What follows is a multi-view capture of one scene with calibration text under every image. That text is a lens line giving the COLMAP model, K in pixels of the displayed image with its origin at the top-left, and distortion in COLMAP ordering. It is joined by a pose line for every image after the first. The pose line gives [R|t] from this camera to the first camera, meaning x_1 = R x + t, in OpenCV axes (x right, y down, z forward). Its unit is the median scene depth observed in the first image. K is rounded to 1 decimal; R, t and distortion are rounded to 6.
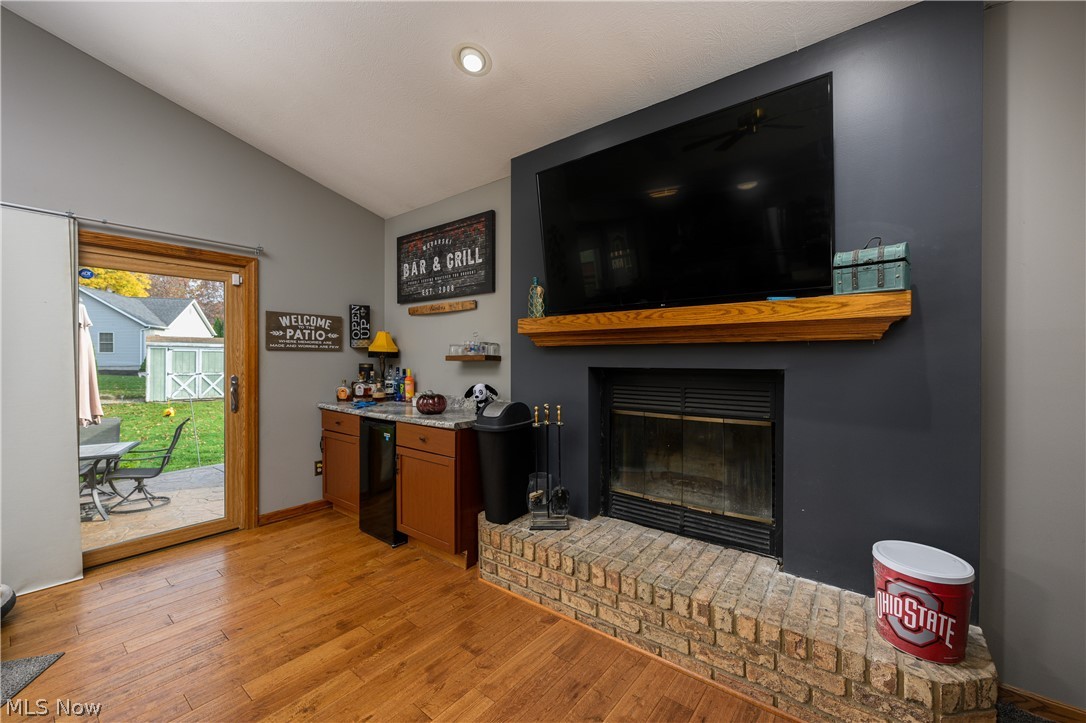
lens RADIAL K [[431.1, 0, 540.2], [0, 431.1, 358.2], [0, 0, 1]] dist [0.000298, 0.000149]
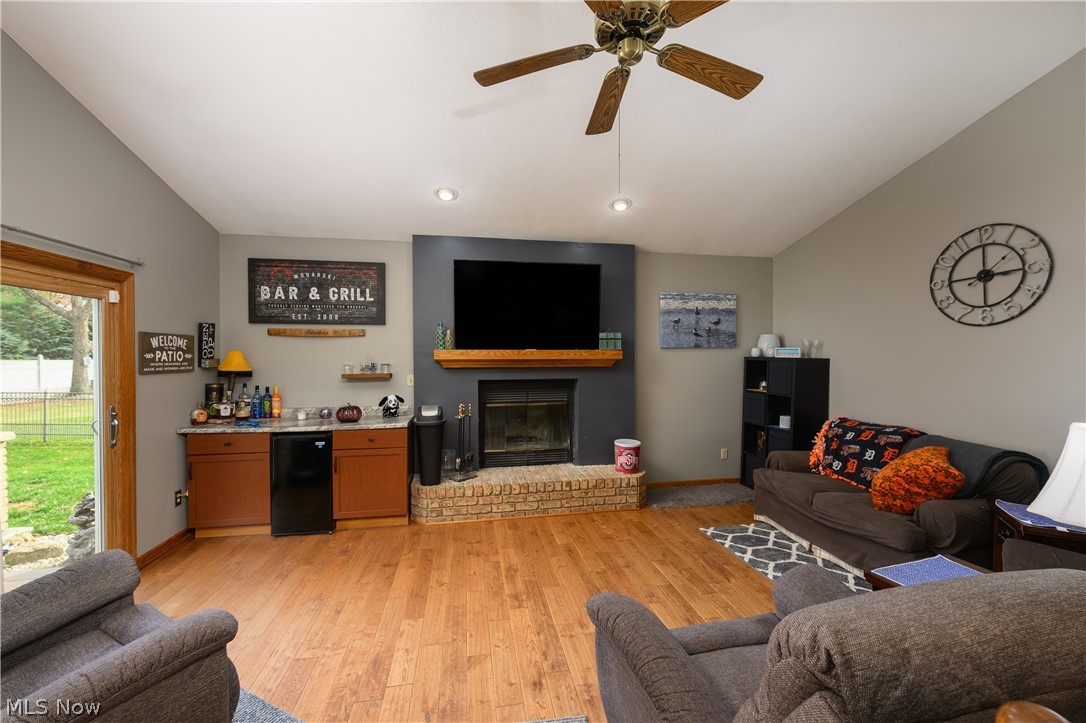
lens RADIAL K [[431.1, 0, 537.4], [0, 431.1, 360.1], [0, 0, 1]] dist [0.000298, 0.000149]
pose [[0.665876, -0.010382, 0.745990, -0.843700], [0.002130, 0.999926, 0.012014, -0.065904], [-0.746059, -0.006411, 0.665849, -0.244149]]
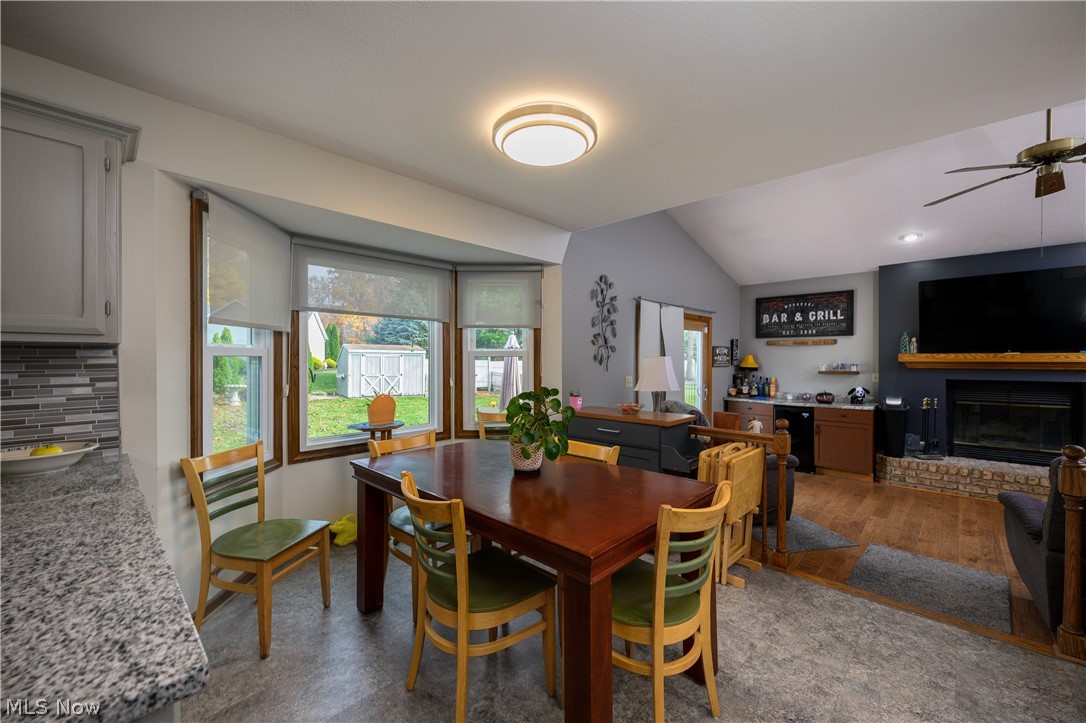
lens RADIAL K [[431.1, 0, 542.1], [0, 431.1, 360.0], [0, 0, 1]] dist [0.000298, 0.000149]
pose [[0.995709, -0.000069, -0.092542, -1.320186], [0.000523, 0.999988, 0.004881, -0.067385], [0.092541, -0.004909, 0.995697, -0.965858]]
